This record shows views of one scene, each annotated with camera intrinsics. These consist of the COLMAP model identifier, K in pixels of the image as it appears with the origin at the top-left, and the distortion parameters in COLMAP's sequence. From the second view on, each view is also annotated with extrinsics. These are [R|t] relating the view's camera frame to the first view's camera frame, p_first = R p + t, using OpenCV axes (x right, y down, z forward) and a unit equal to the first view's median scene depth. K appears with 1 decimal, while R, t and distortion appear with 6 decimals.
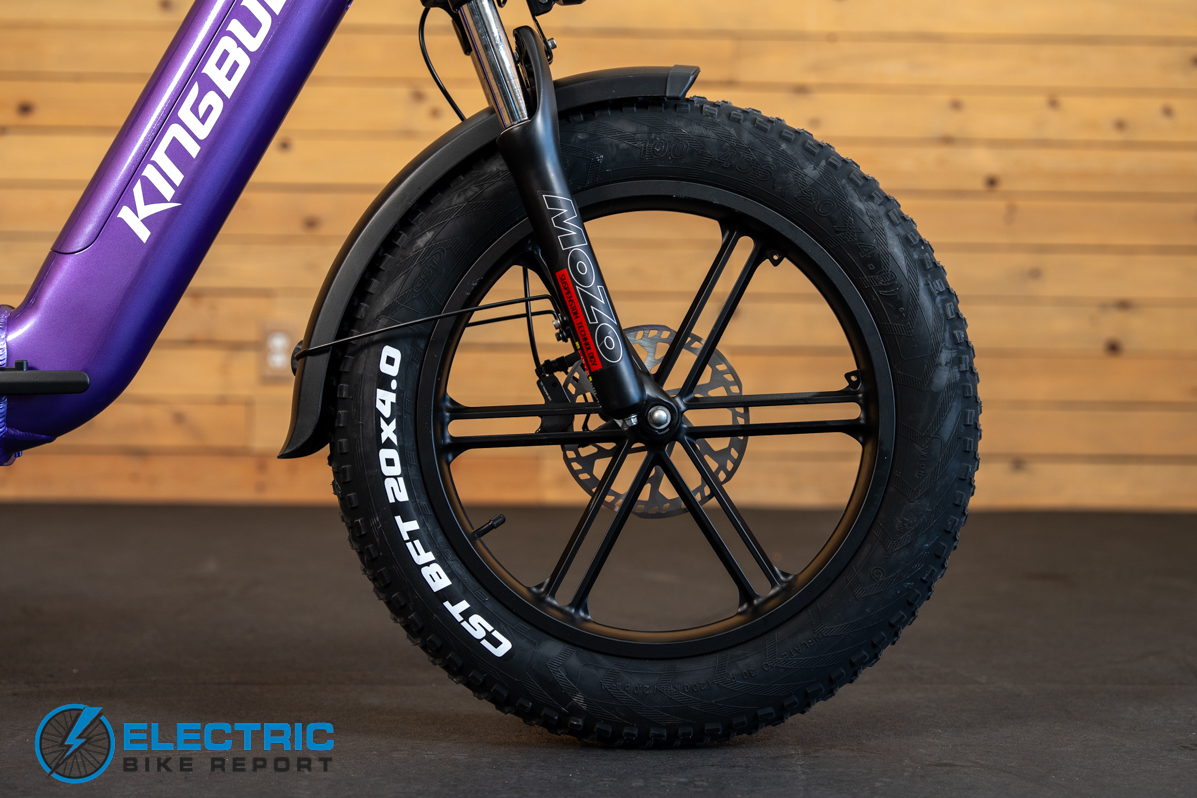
lens RADIAL K [[1823.8, 0, 598.5], [0, 1823.8, 399.0], [0, 0, 1]] dist [0.006004, -0.029086]
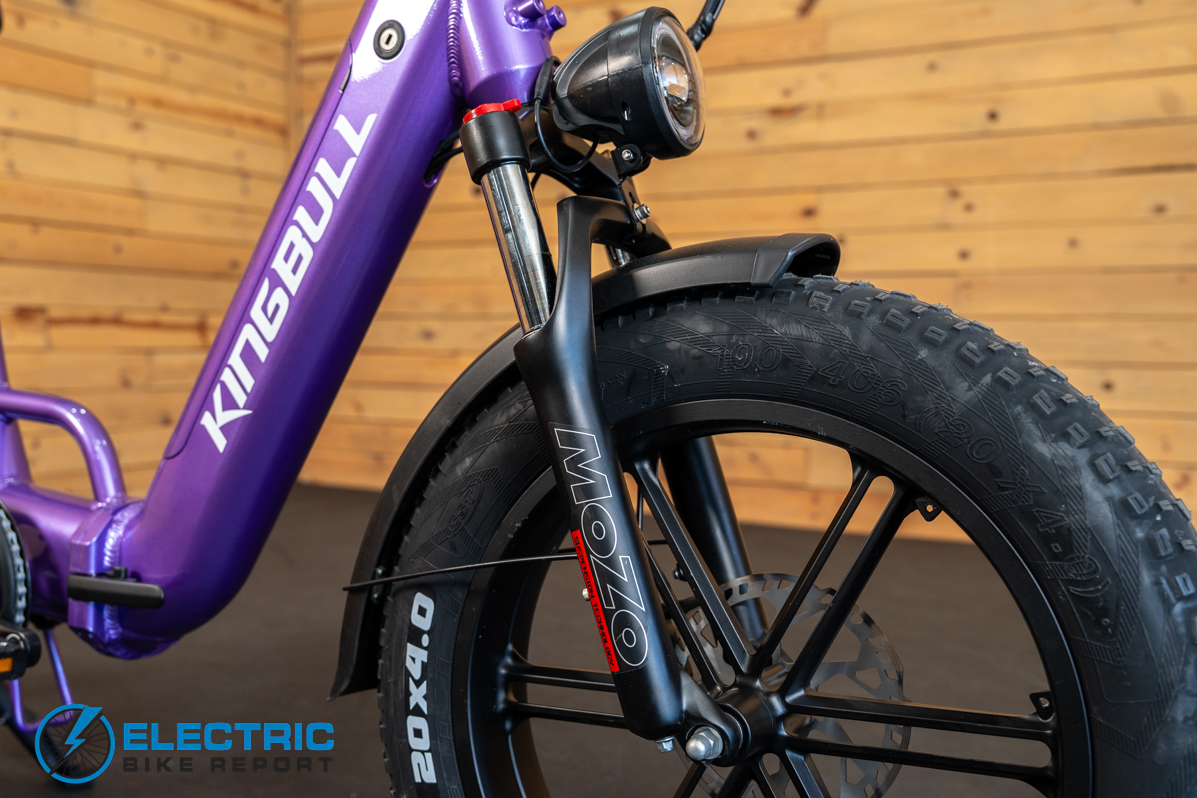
lens RADIAL K [[1210.6, 0, 531.2], [0, 1210.6, 415.0], [0, 0, 1]] dist [-0.004786, -0.003841]
pose [[0.857257, 0.033597, -0.513792, 0.206406], [-0.019131, 0.999258, 0.033422, -0.128289], [0.514534, -0.018822, 0.857263, 0.548858]]
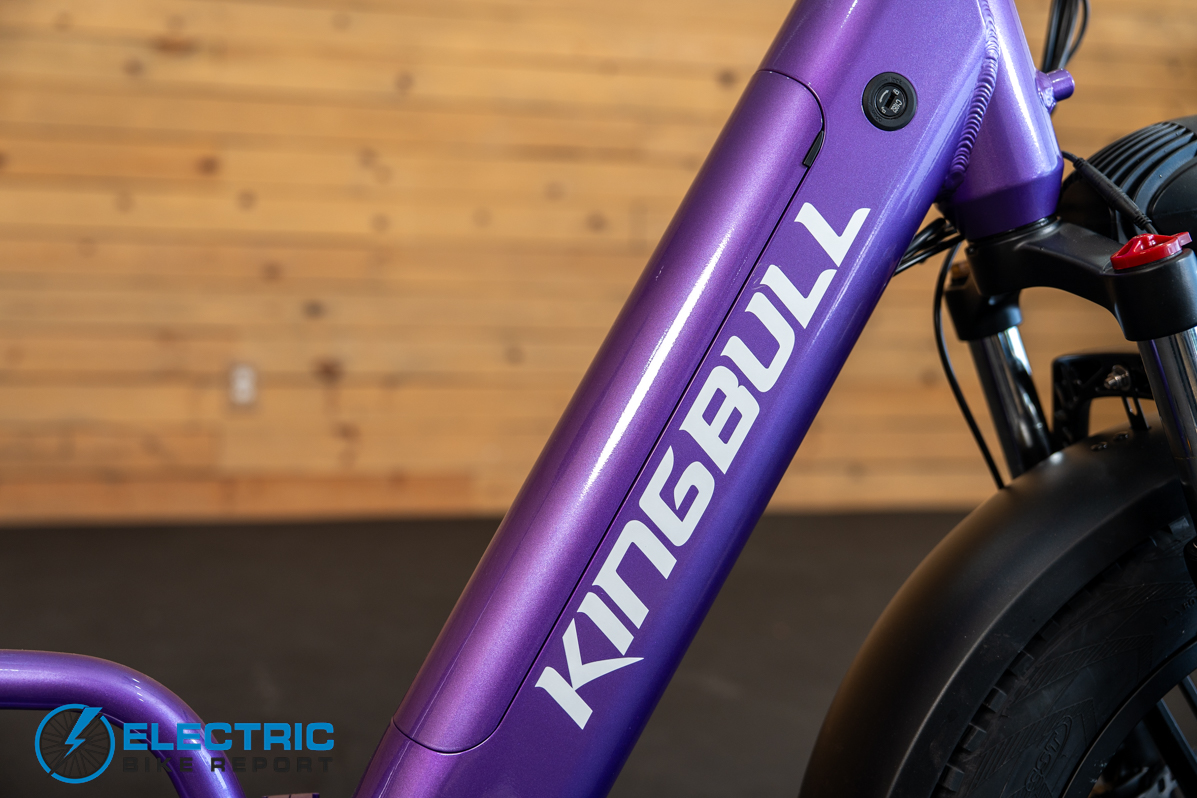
lens RADIAL K [[1233.9, 0, 598.5], [0, 1233.9, 399.0], [0, 0, 1]] dist [0.002072, 0.012291]
pose [[0.980773, -0.007735, 0.194997, -0.318448], [-0.006692, 0.997294, 0.073217, -0.217173], [-0.195035, -0.073115, 0.978067, 0.627455]]
